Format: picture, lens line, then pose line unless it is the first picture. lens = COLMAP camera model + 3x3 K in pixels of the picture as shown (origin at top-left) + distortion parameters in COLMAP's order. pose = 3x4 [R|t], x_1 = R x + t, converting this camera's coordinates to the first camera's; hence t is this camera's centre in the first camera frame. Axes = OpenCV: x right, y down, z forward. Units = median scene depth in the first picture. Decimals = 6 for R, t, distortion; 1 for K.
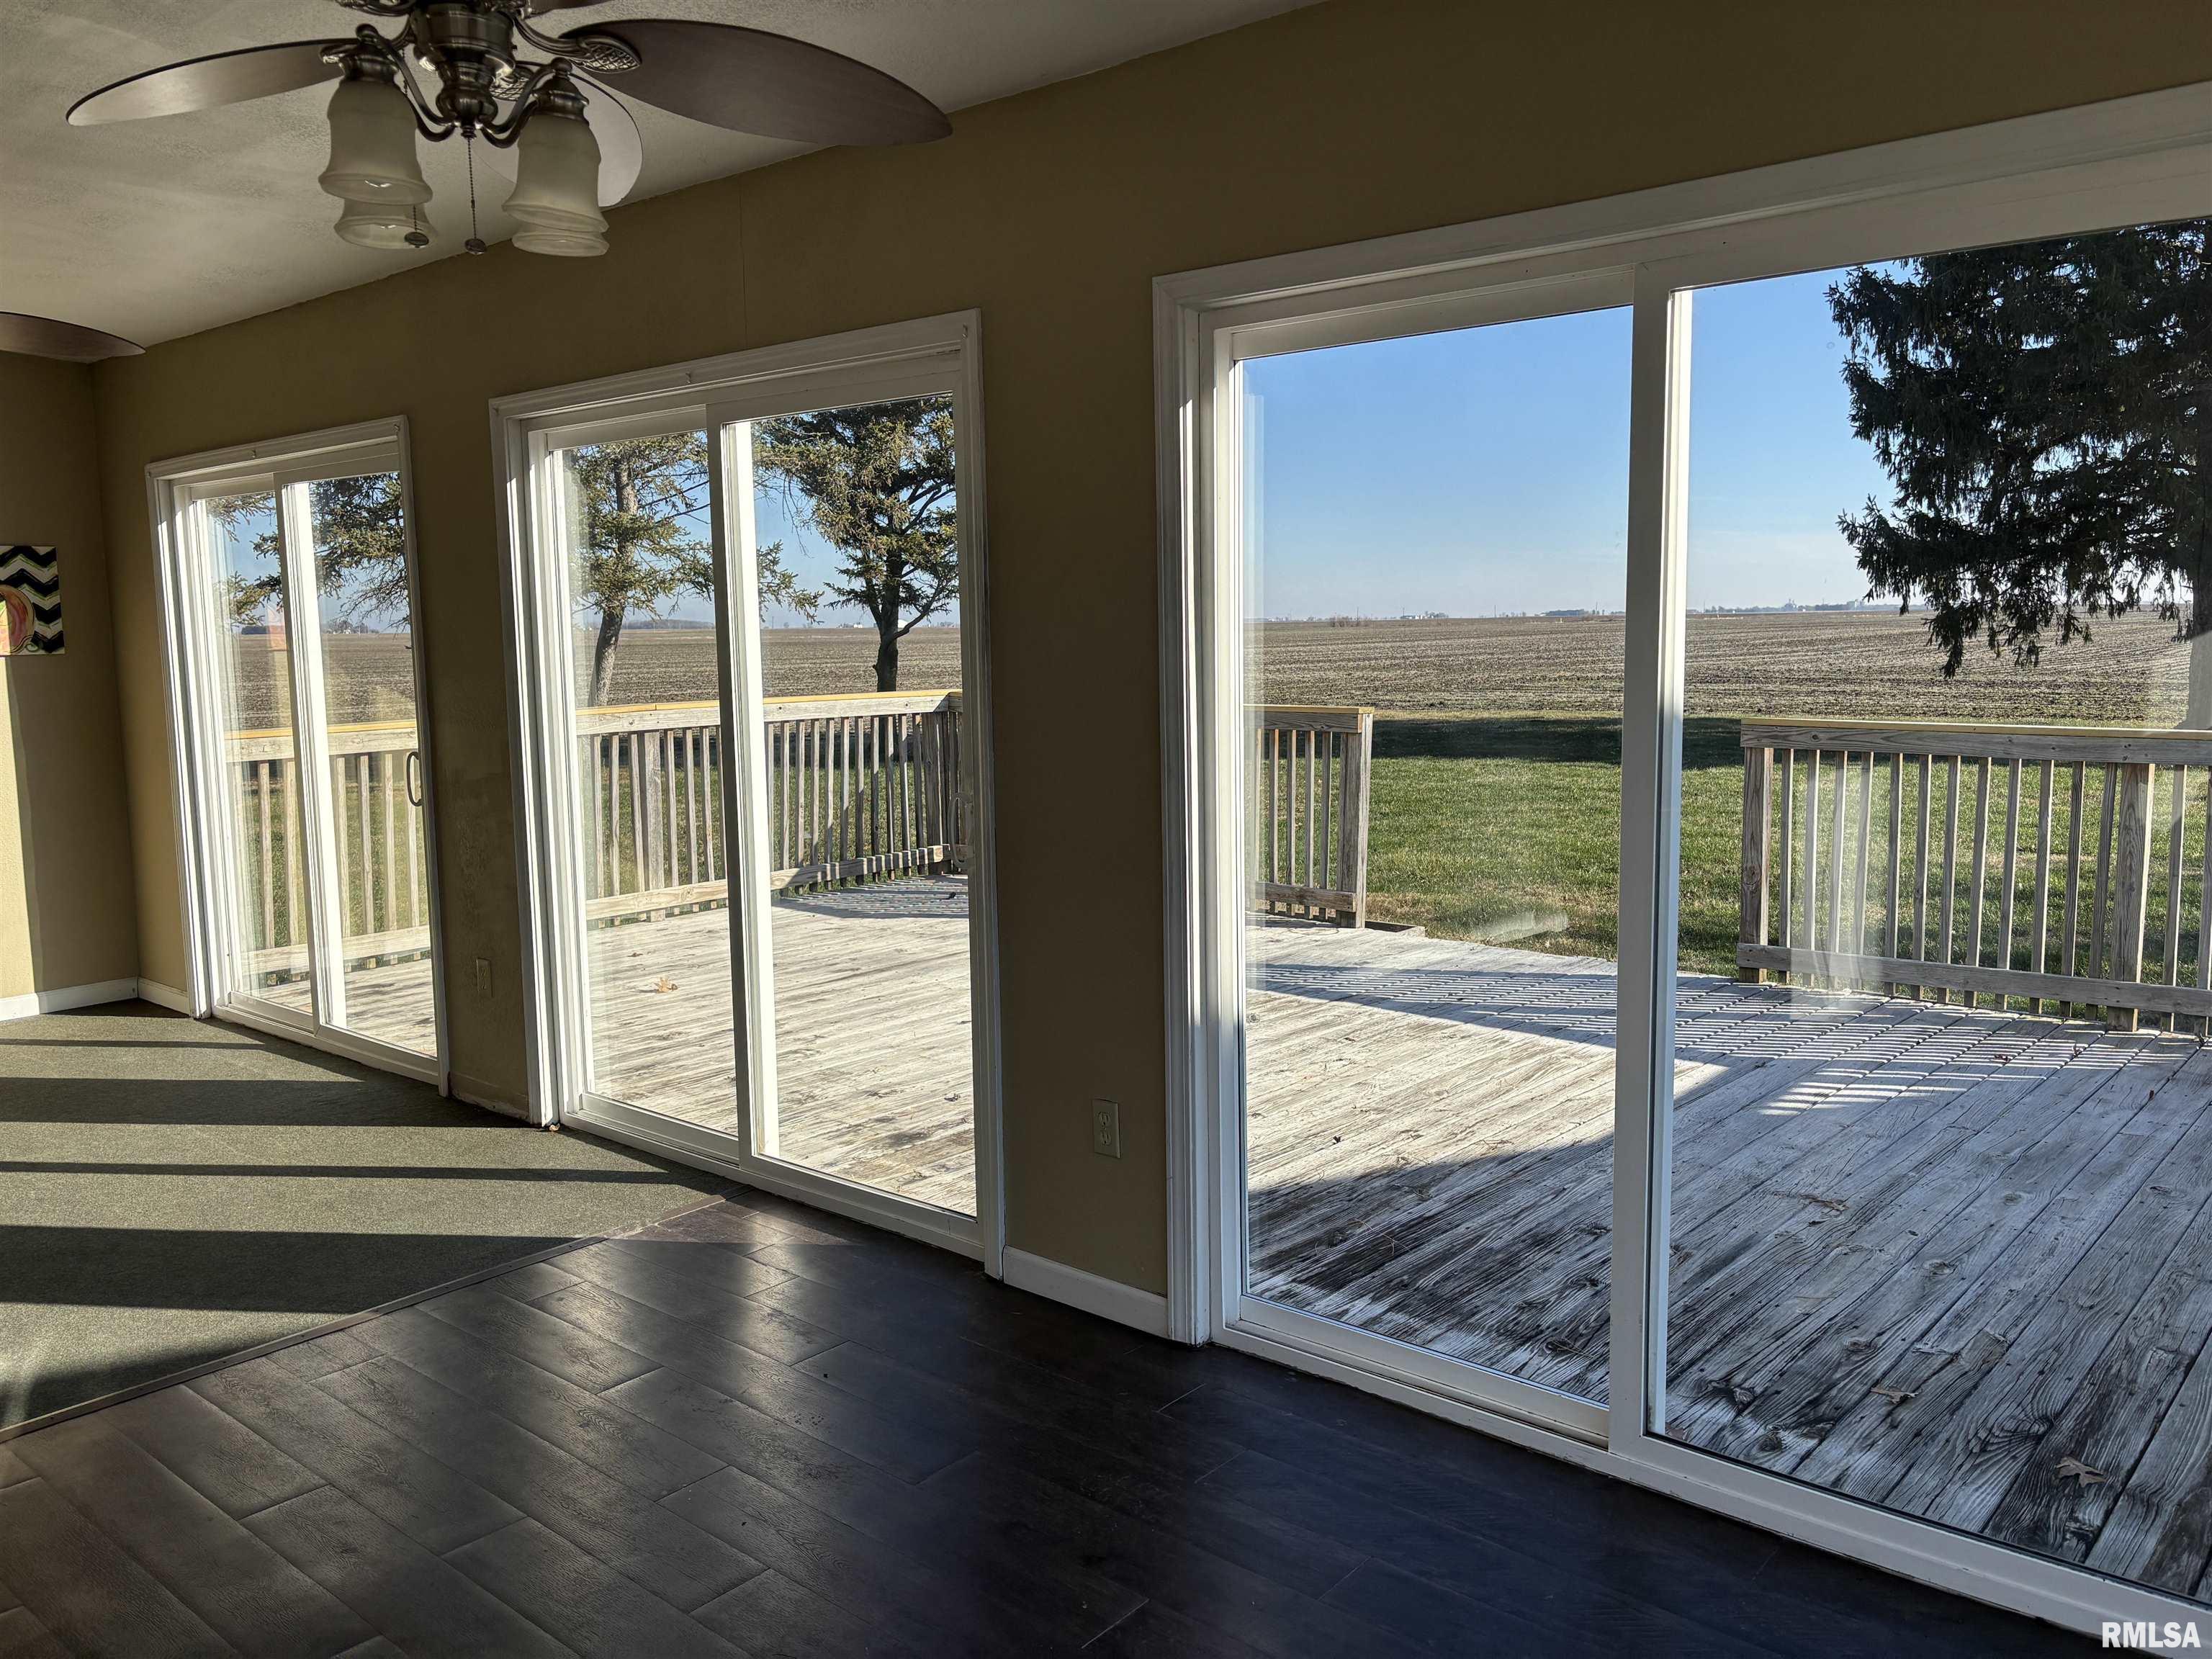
lens RADIAL K [[1667.4, 0, 1106.0], [0, 1667.4, 829.5], [0, 0, 1]] dist [0.027436, -0.000153]
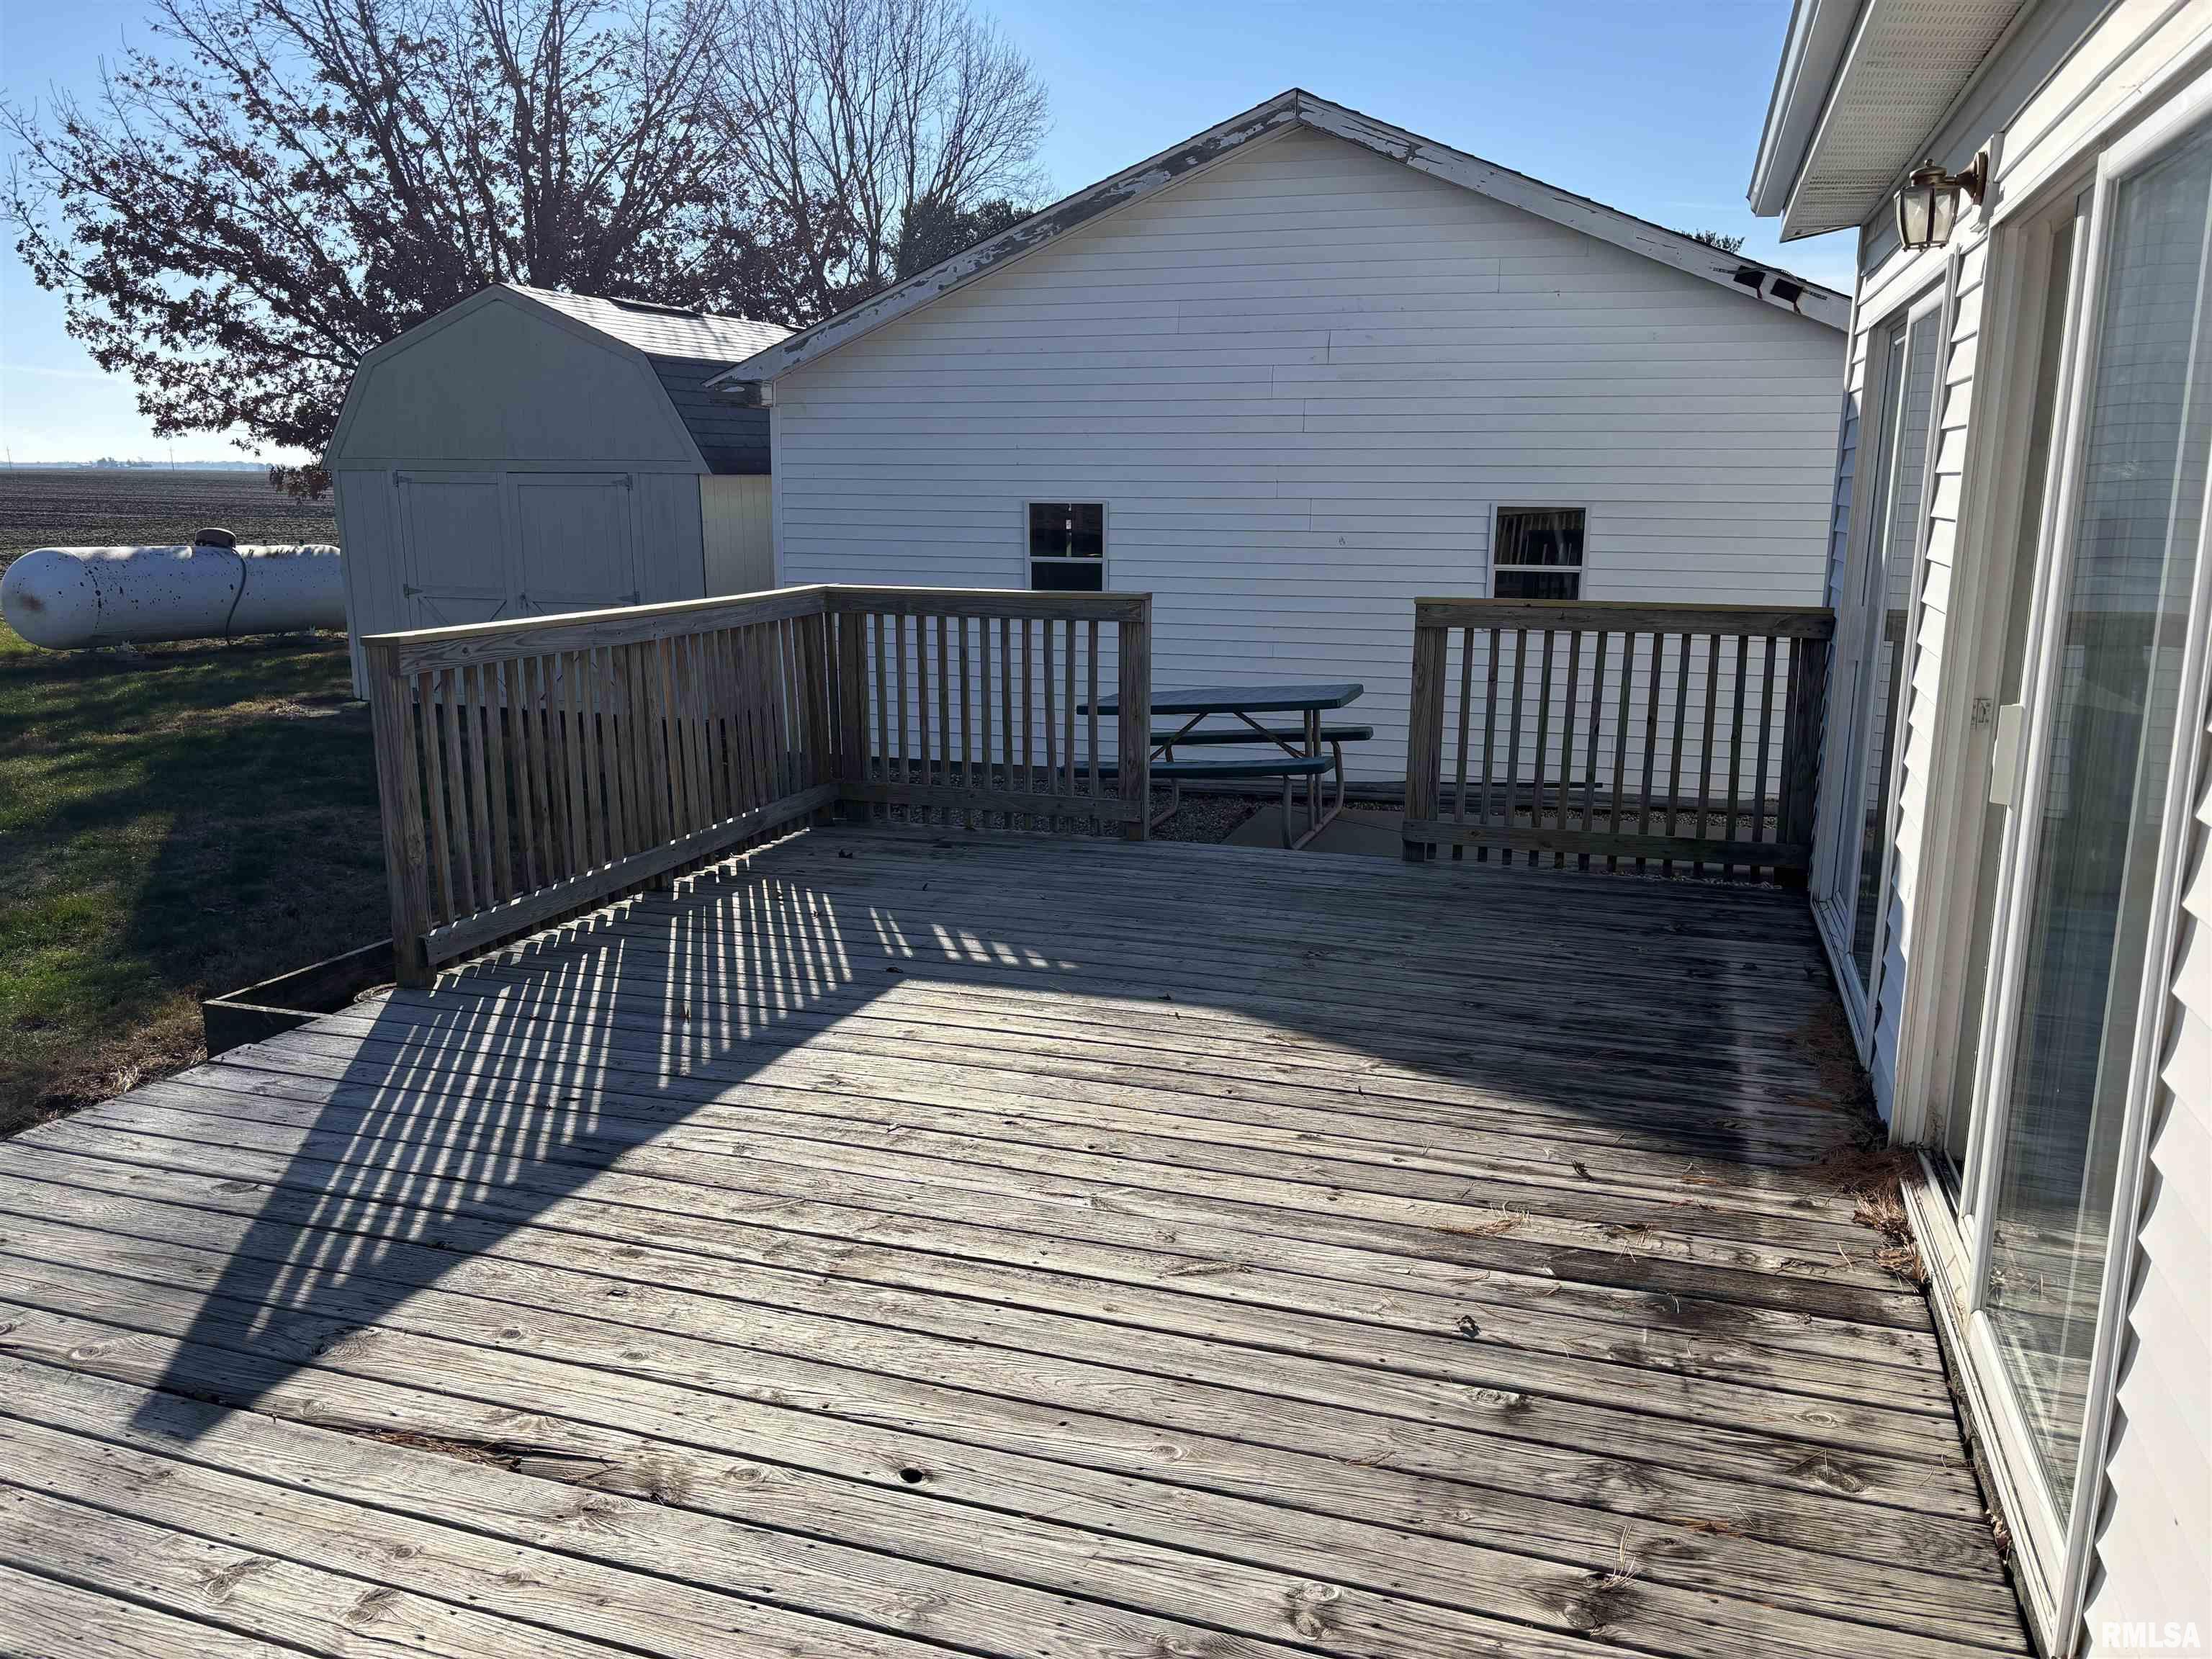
lens RADIAL K [[1667.4, 0, 1106.0], [0, 1667.4, 829.5], [0, 0, 1]] dist [0.027436, -0.000153]
pose [[-0.377314, -0.181234, 0.908179, -0.679965], [0.105860, 0.965795, 0.236713, -0.201148], [-0.920015, 0.185455, -0.345223, 1.585728]]
